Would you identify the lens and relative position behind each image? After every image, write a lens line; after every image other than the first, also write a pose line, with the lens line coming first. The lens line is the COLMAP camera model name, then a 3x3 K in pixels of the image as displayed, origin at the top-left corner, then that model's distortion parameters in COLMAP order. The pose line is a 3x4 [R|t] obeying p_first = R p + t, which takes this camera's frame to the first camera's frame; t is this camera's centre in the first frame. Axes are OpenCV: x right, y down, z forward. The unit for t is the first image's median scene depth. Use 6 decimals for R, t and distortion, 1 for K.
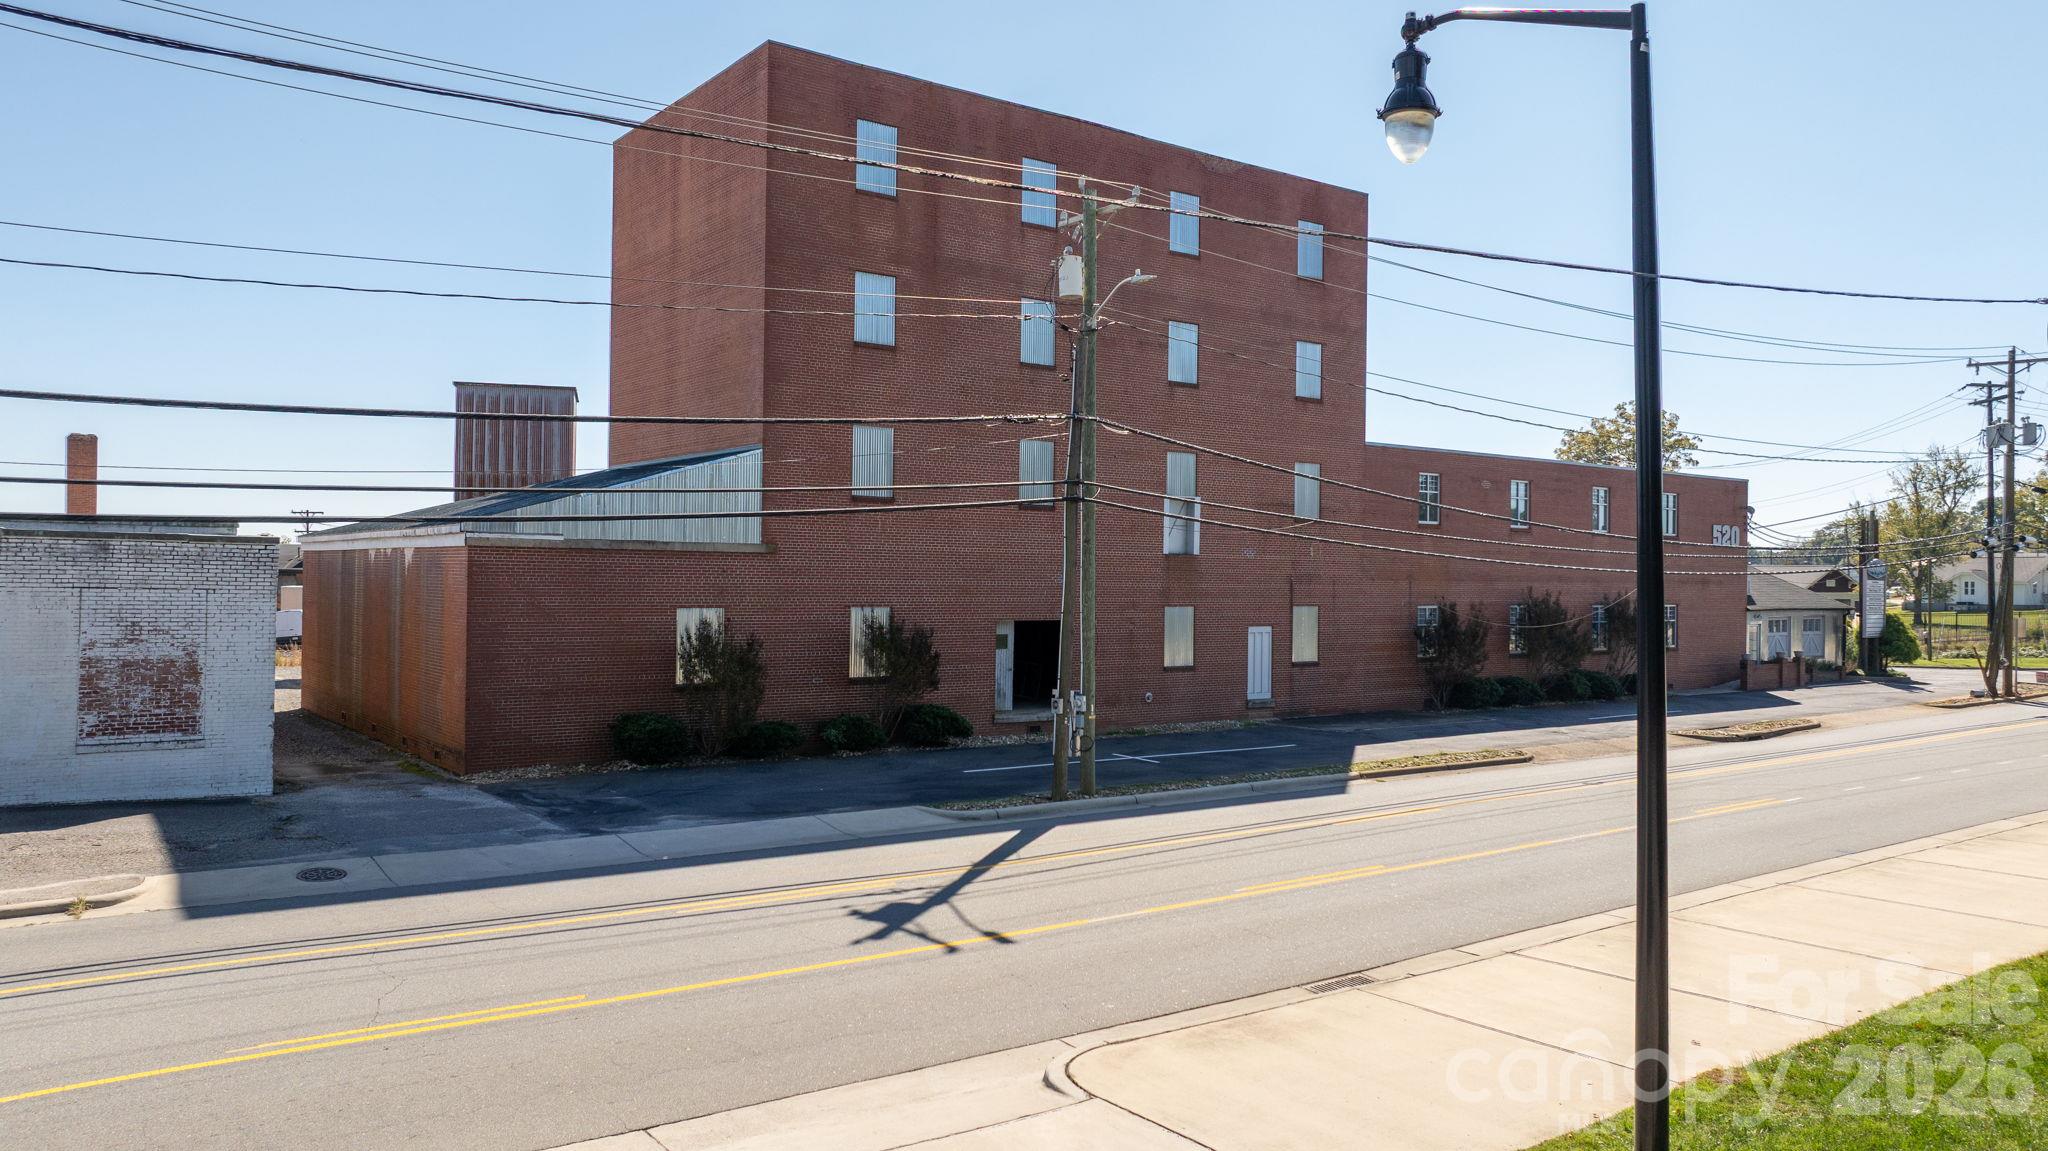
lens RADIAL K [[1436.7, 0, 1018.7], [0, 1436.7, 585.5], [0, 0, 1]] dist [-0.012093, 0.004446]
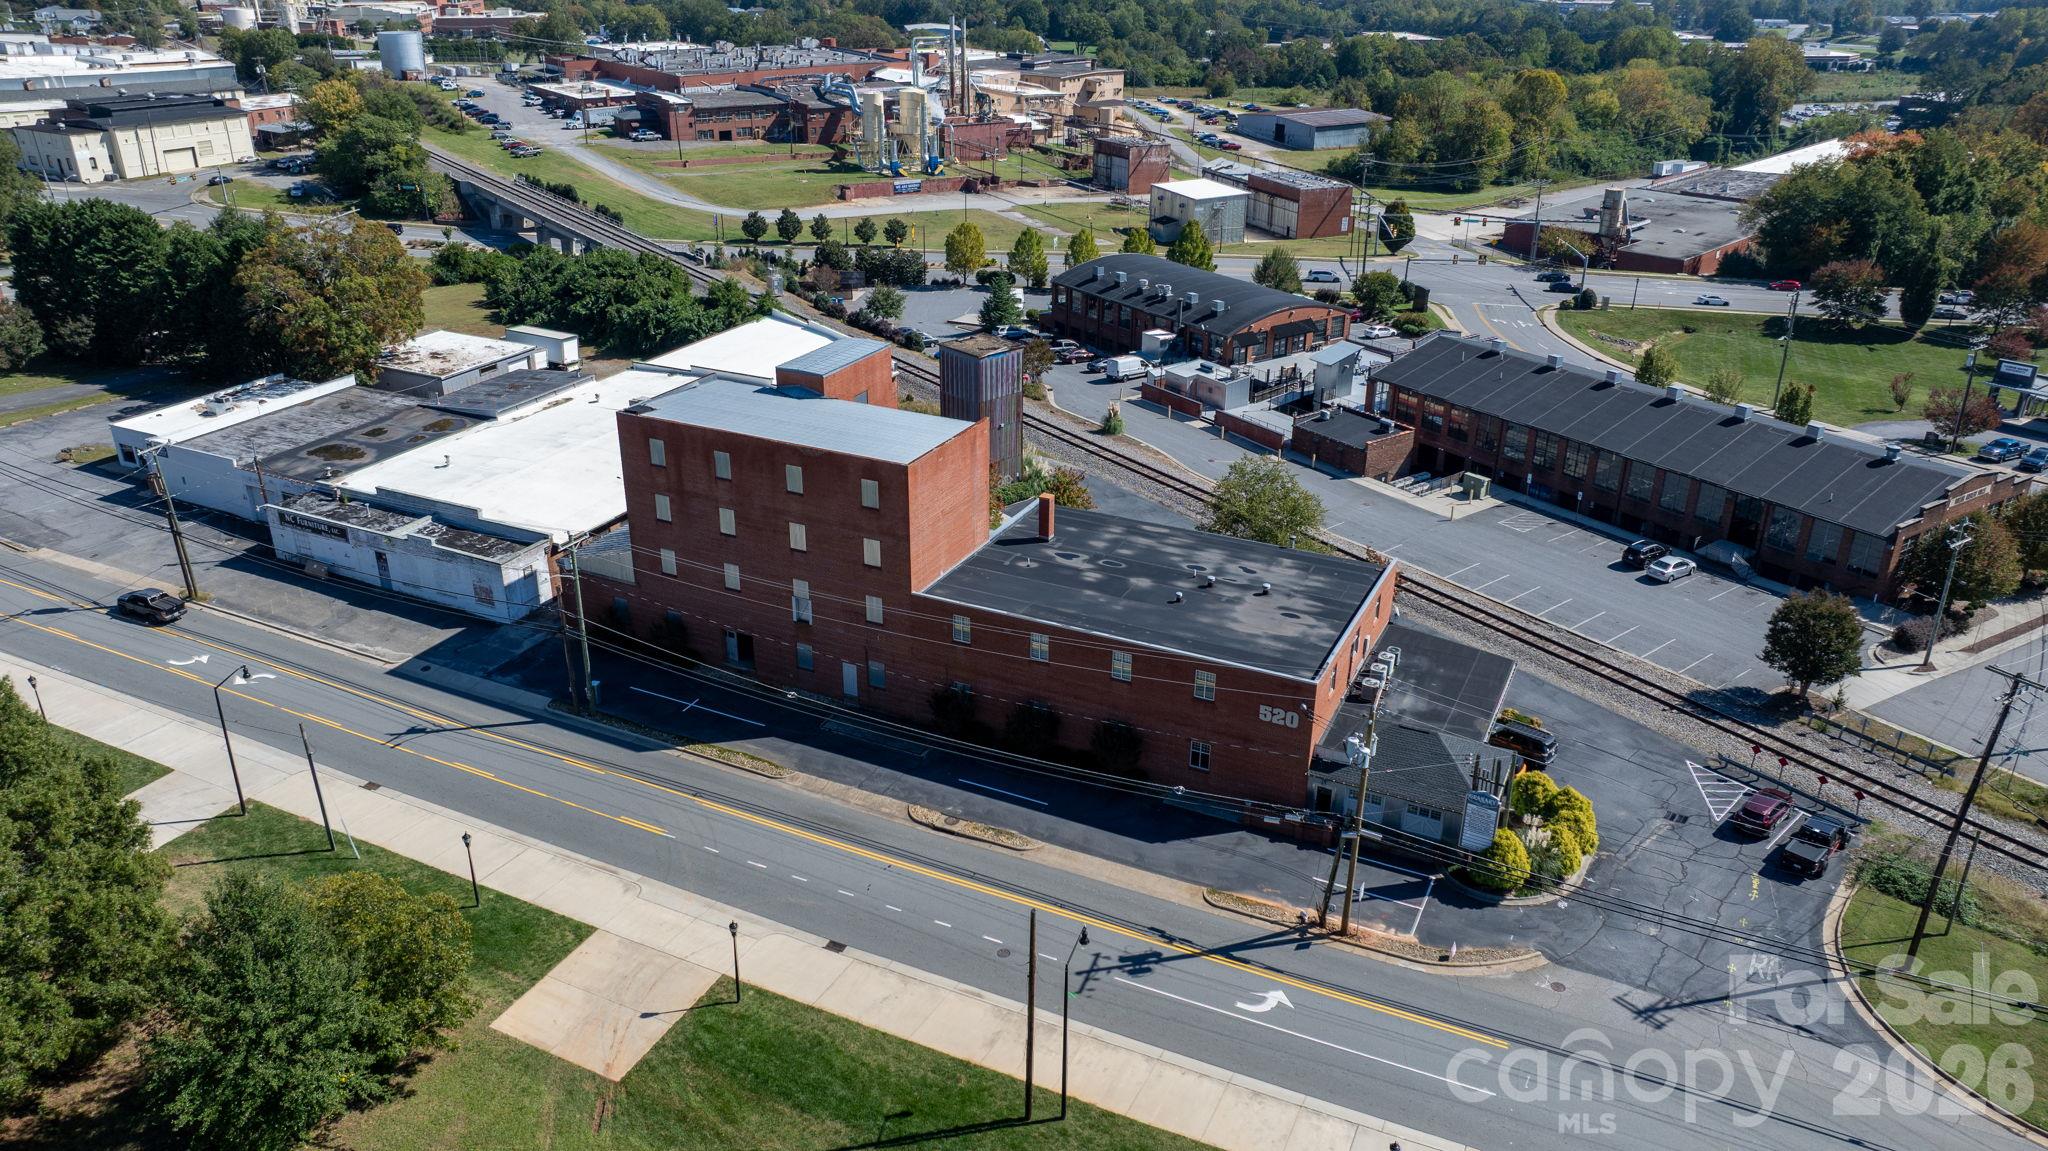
lens RADIAL K [[1436.7, 0, 1030.5], [0, 1436.7, 566.7], [0, 0, 1]] dist [-0.012093, 0.004446]
pose [[0.468519, 0.355893, -0.808598, 1.922198], [-0.006893, 0.916714, 0.399485, -0.931255], [0.883427, -0.181592, 0.431951, 0.369195]]
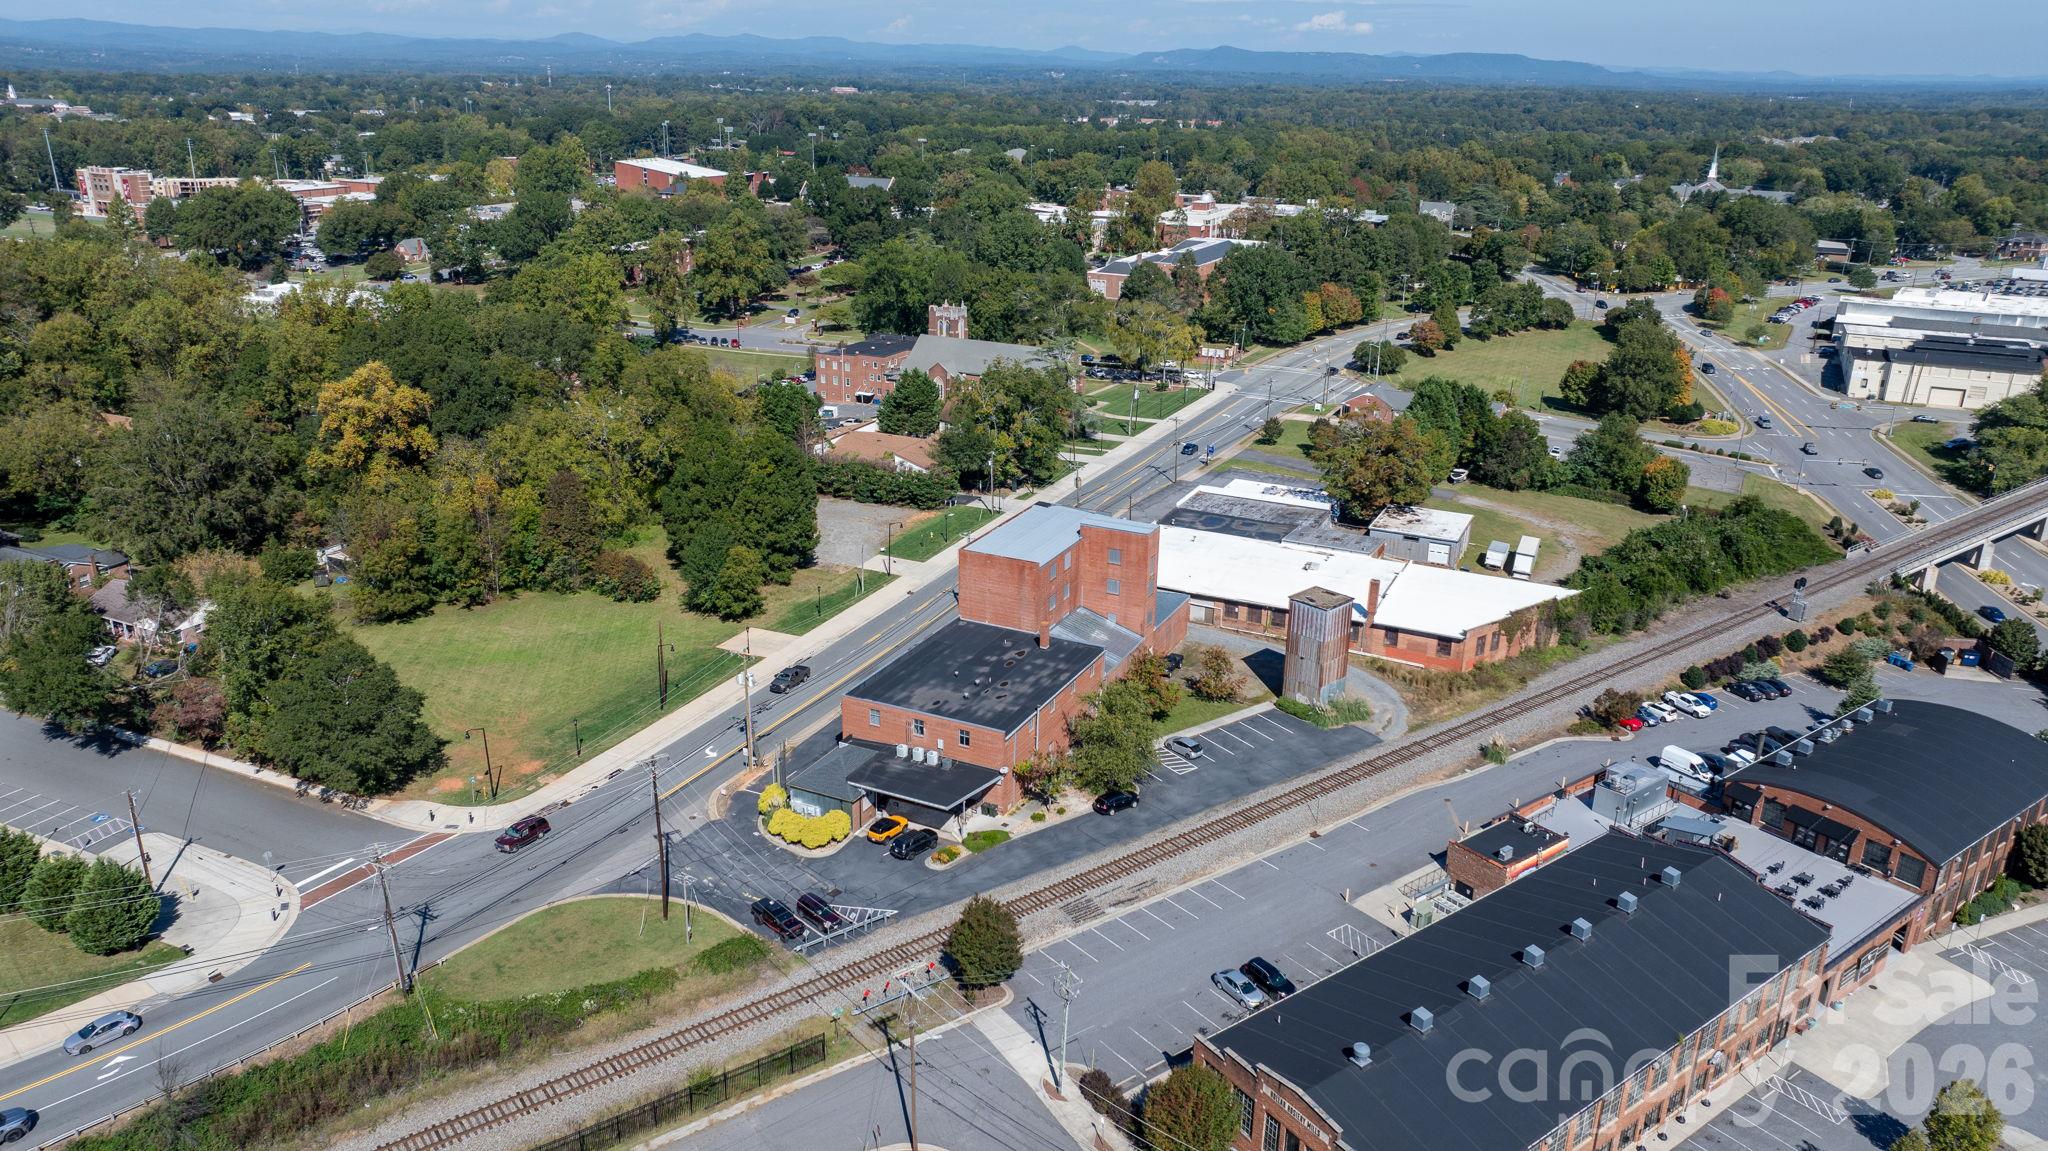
lens RADIAL K [[1436.7, 0, 1019.1], [0, 1436.7, 568.0], [0, 0, 1]] dist [-0.012093, 0.004446]
pose [[-0.884036, 0.133935, -0.447820, 1.804676], [-0.023344, 0.944221, 0.328485, -1.478600], [0.466836, 0.300846, -0.831598, 4.269493]]
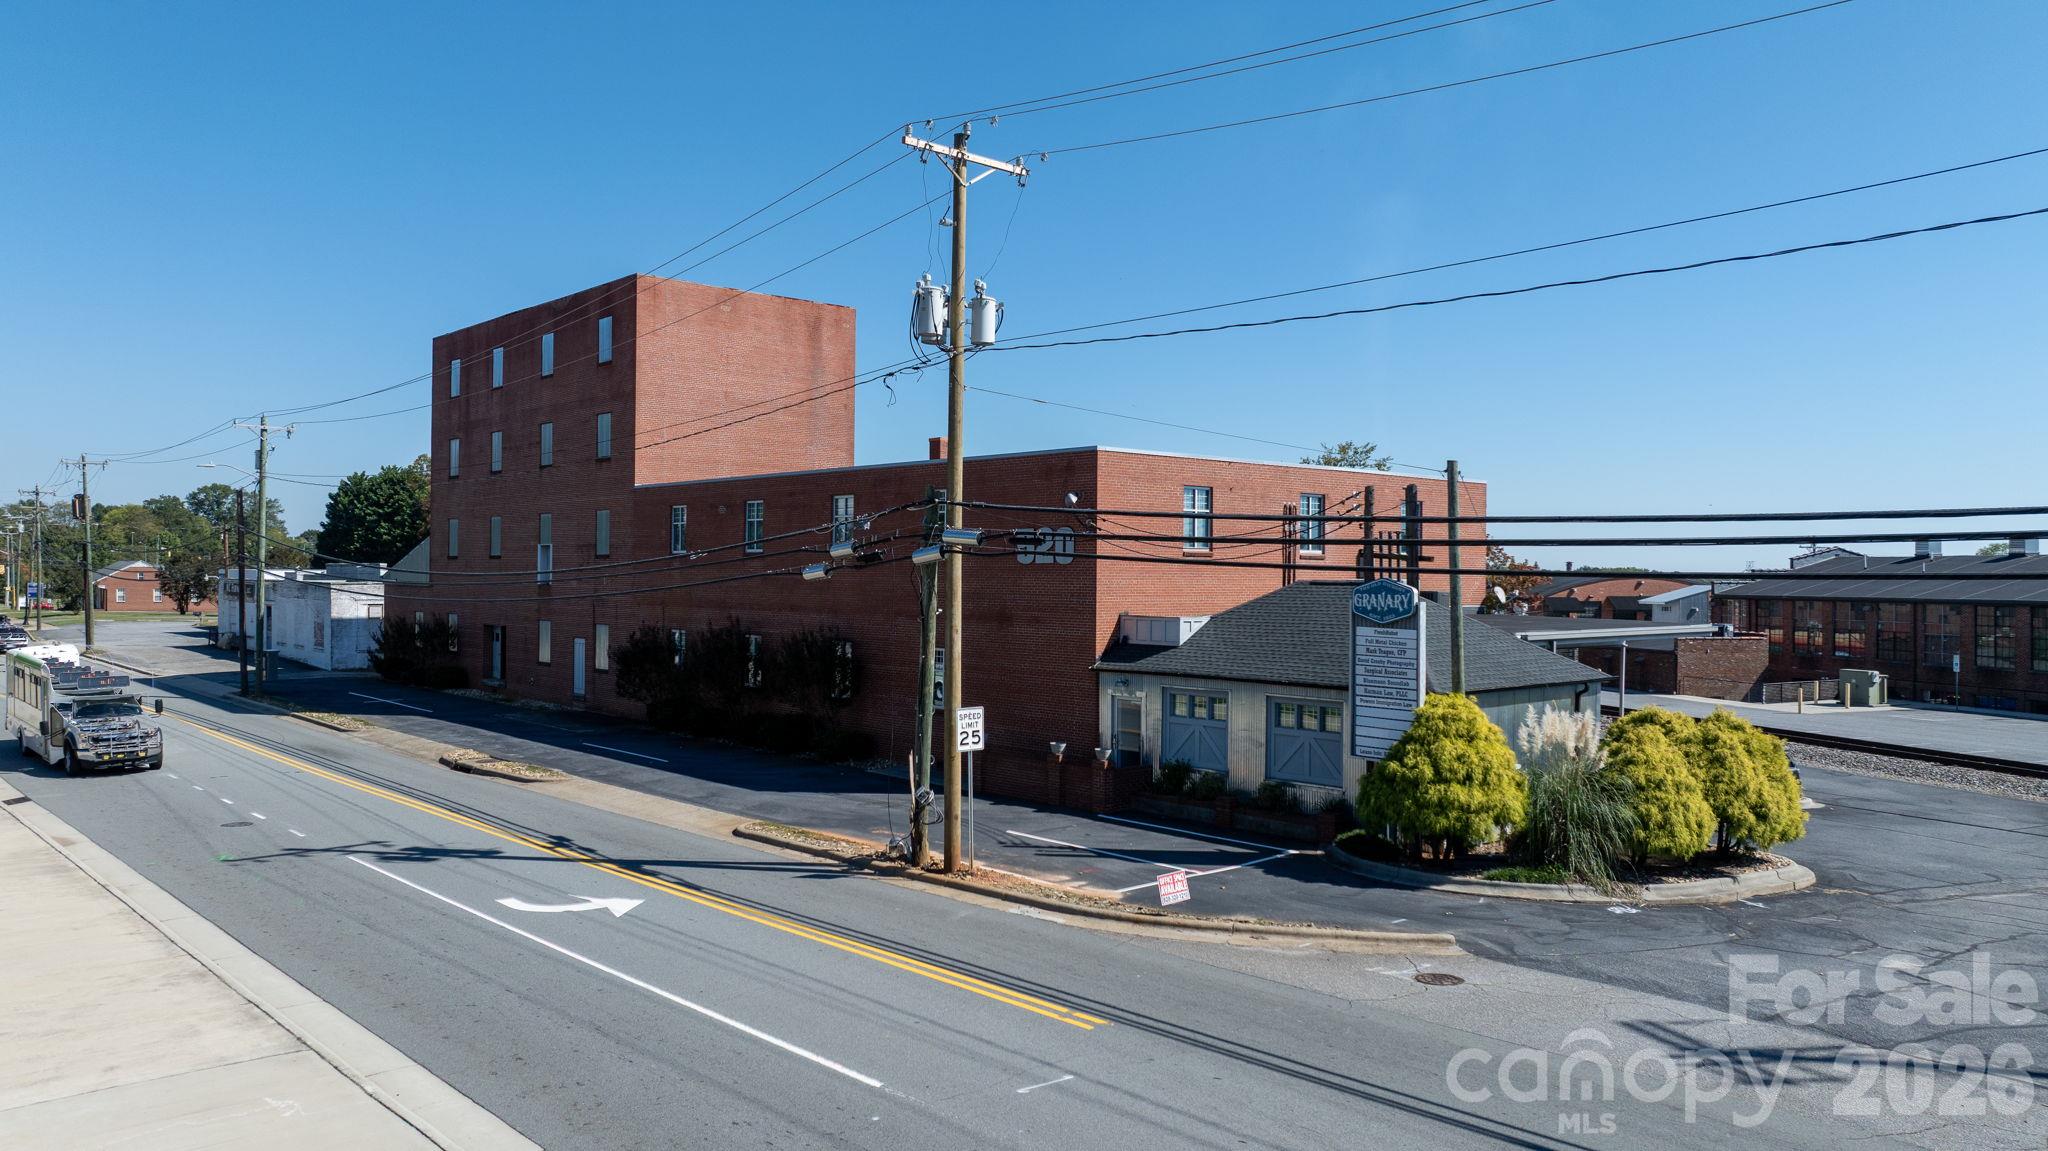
lens RADIAL K [[1436.7, 0, 1022.7], [0, 1436.7, 568.7], [0, 0, 1]] dist [-0.012093, 0.004446]
pose [[0.103228, -0.013684, -0.994564, 1.531571], [-0.011714, 0.999819, -0.014972, -0.021177], [0.994589, 0.013196, 0.103049, 1.279723]]
